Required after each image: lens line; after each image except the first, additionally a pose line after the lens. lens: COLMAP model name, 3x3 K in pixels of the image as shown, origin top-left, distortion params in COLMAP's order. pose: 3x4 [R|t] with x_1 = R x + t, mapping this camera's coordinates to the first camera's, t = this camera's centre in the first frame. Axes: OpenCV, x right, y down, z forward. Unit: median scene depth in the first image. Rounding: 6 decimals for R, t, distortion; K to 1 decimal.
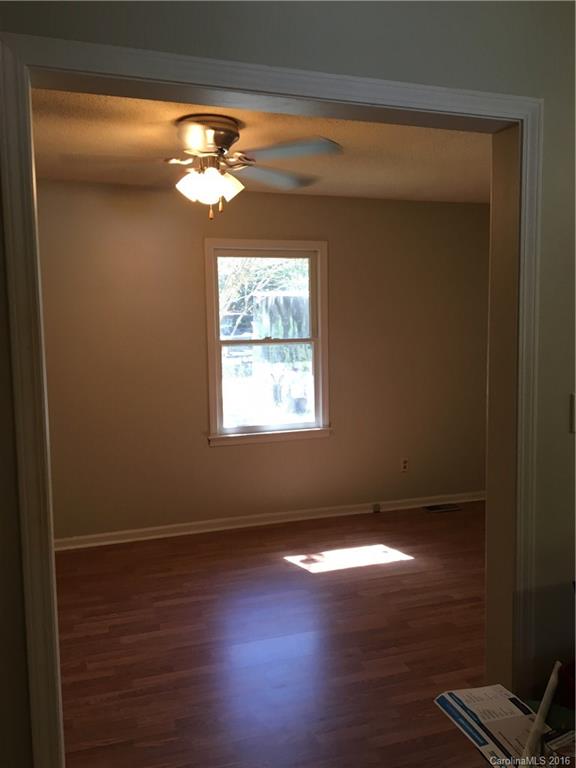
lens RADIAL K [[646.6, 0, 288.0], [0, 646.6, 384.0], [0, 0, 1]] dist [0.119131, -0.188542]
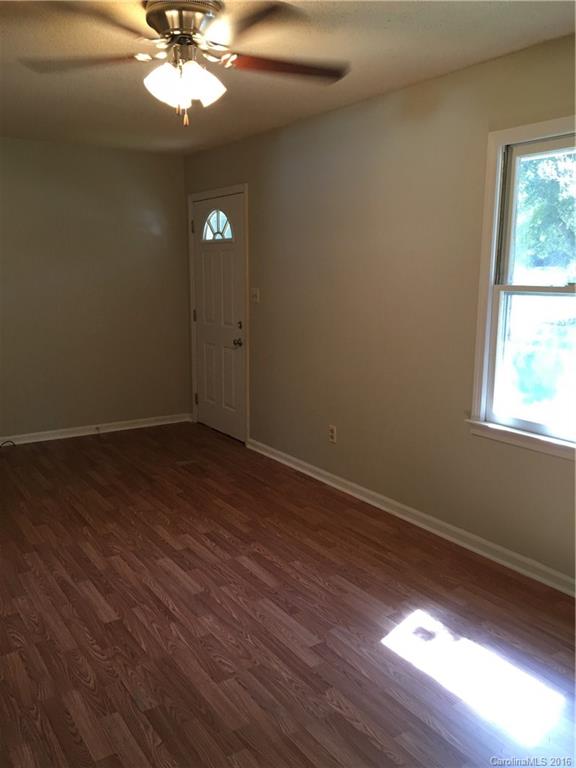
lens RADIAL K [[646.6, 0, 288.0], [0, 646.6, 384.0], [0, 0, 1]] dist [0.119131, -0.188542]
pose [[0.251036, 0.179773, -0.951137, 0.648406], [-0.103152, 0.981976, 0.158377, -0.064673], [0.962466, 0.058353, 0.265055, 0.779392]]
